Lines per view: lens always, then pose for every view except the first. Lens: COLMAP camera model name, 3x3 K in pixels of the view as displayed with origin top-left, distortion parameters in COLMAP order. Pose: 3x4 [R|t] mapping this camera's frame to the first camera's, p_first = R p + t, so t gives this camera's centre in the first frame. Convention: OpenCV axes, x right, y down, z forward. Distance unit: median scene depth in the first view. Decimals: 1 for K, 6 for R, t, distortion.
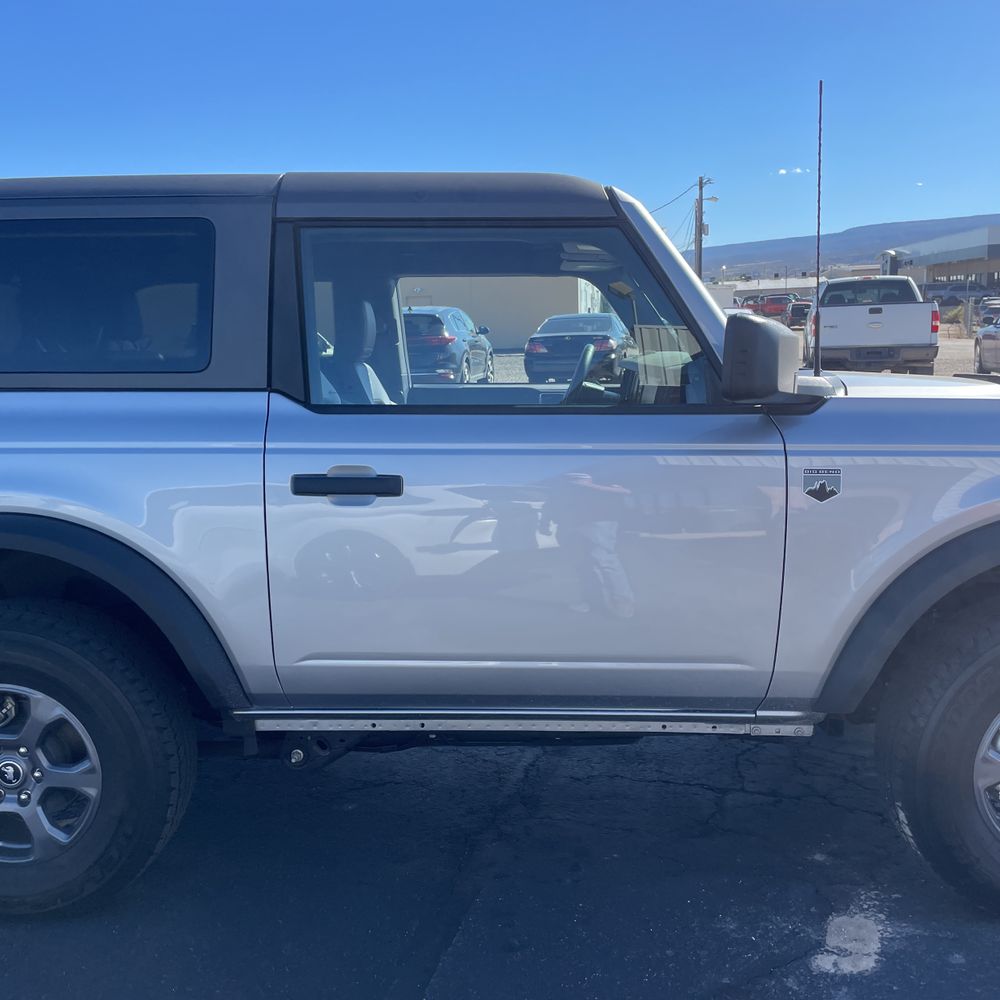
lens RADIAL K [[1027.0, 0, 519.6], [0, 1027.0, 499.2], [0, 0, 1]] dist [0.117363, -0.160110]
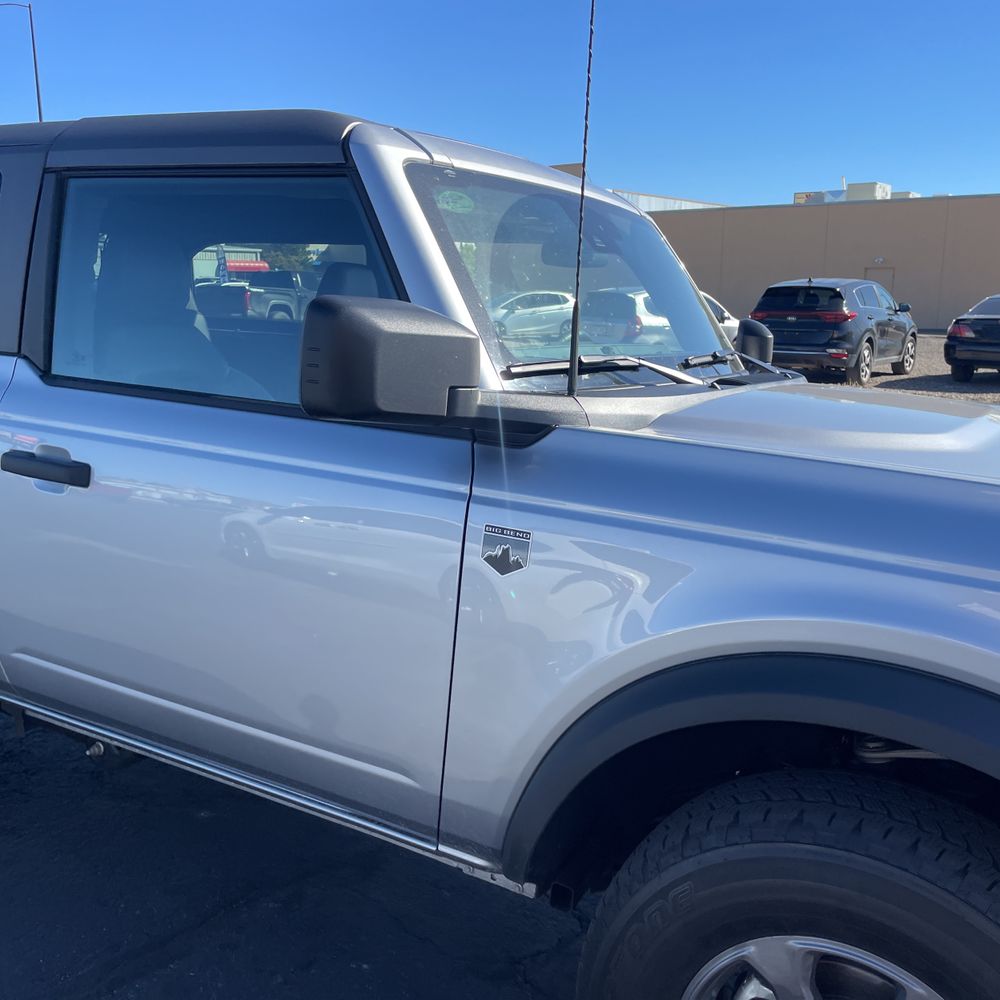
lens RADIAL K [[1022.1, 0, 494.9], [0, 1022.1, 491.7], [0, 0, 1]] dist [0.114478, -0.158613]
pose [[0.880482, 0.132246, -0.455261, 0.381915], [-0.121711, 0.991175, 0.052530, -0.057047], [0.458190, 0.009158, 0.888807, 0.250158]]
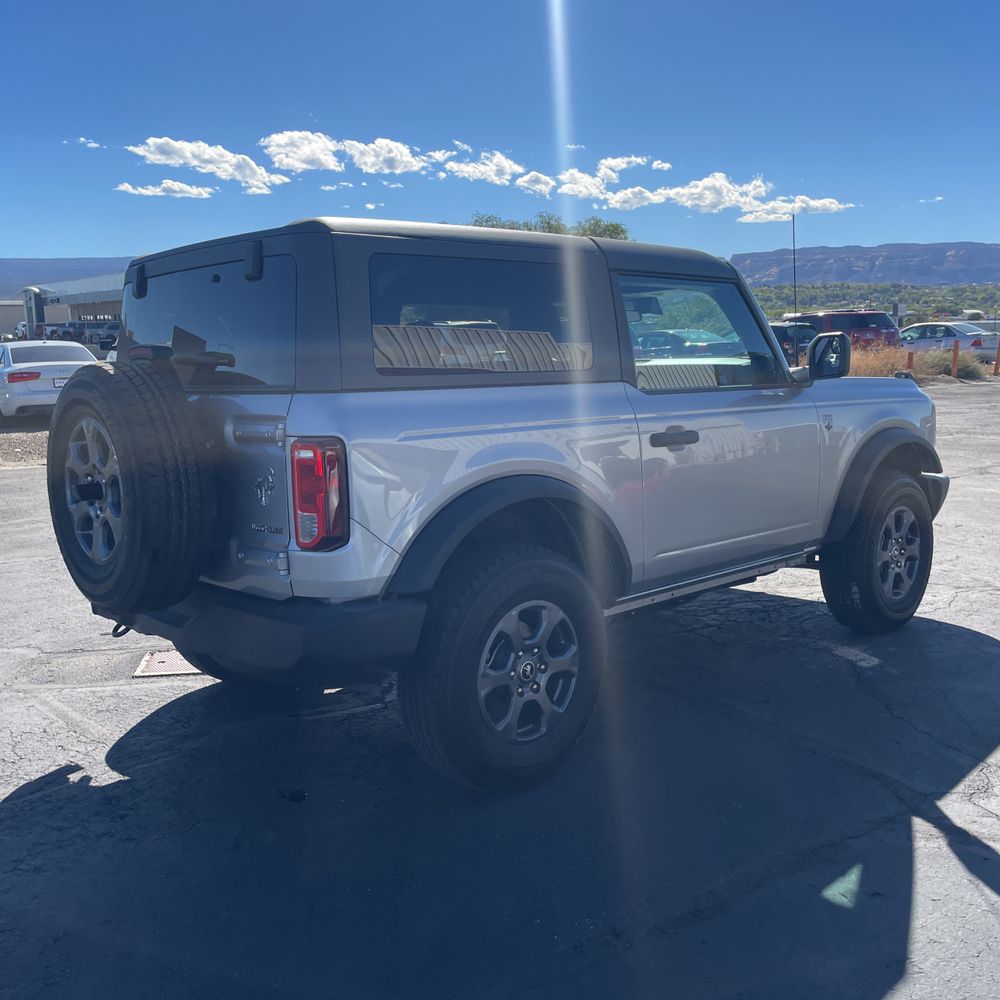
lens RADIAL K [[1022.1, 0, 494.9], [0, 1022.1, 491.7], [0, 0, 1]] dist [0.114478, -0.158613]
pose [[0.699014, -0.095527, 0.708698, -0.972536], [0.125525, 0.992041, 0.009909, 0.011249], [-0.704004, 0.082033, 0.705442, 0.059904]]
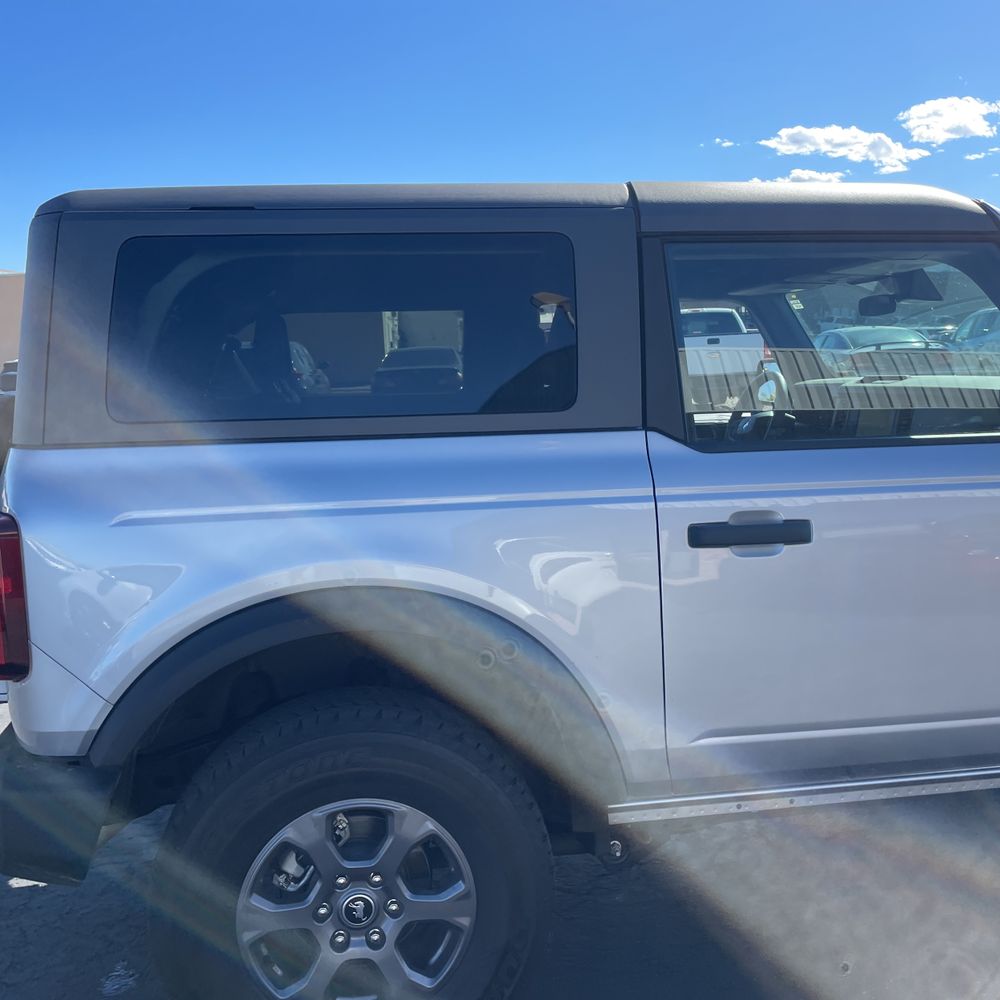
lens RADIAL K [[1022.1, 0, 494.9], [0, 1022.1, 491.7], [0, 0, 1]] dist [0.114478, -0.158613]
pose [[0.978604, -0.041410, 0.201543, -0.363642], [0.049103, 0.998238, -0.033321, -0.019988], [-0.199808, 0.042504, 0.978913, 0.123502]]
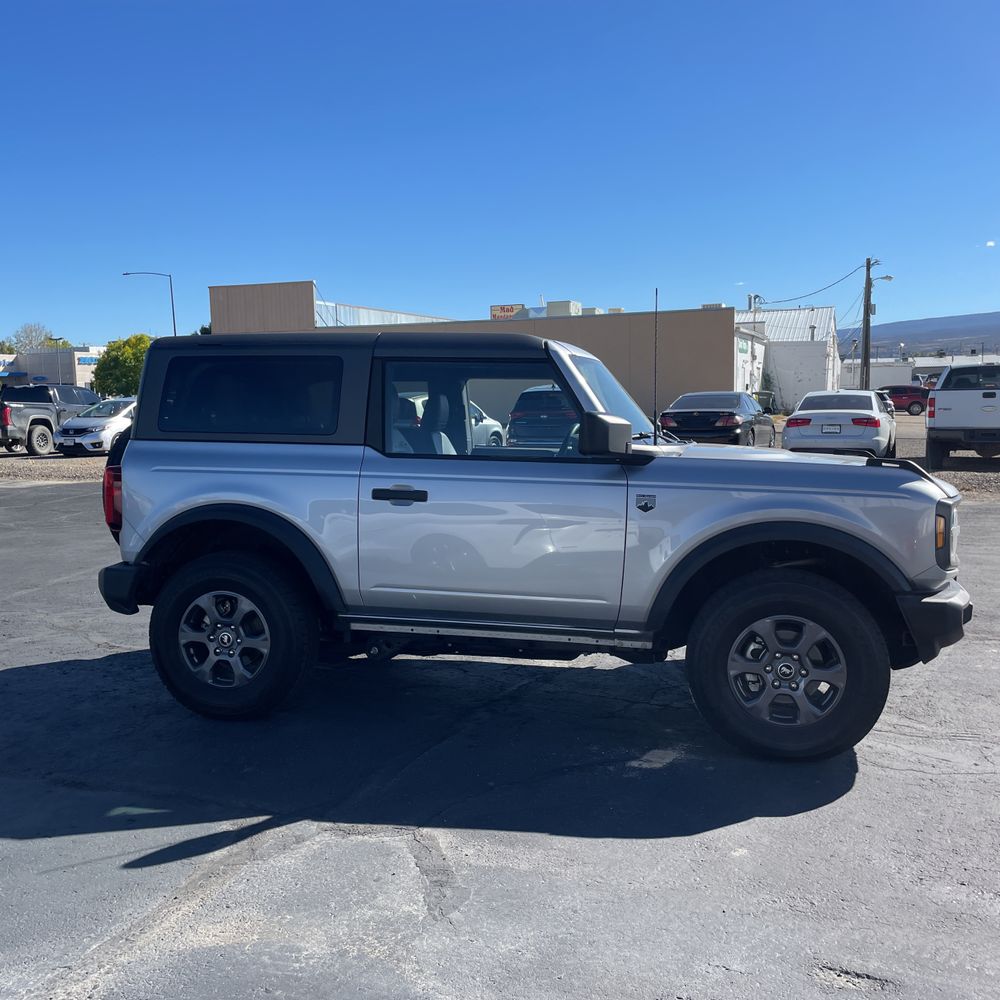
lens RADIAL K [[1040.3, 0, 501.7], [0, 1040.3, 487.6], [0, 0, 1]] dist [0.167122, -0.326025]
pose [[0.981392, 0.033287, -0.189107, 0.251567], [-0.048298, 0.995988, -0.075336, 0.071656], [0.185841, 0.083067, 0.979062, -0.562379]]
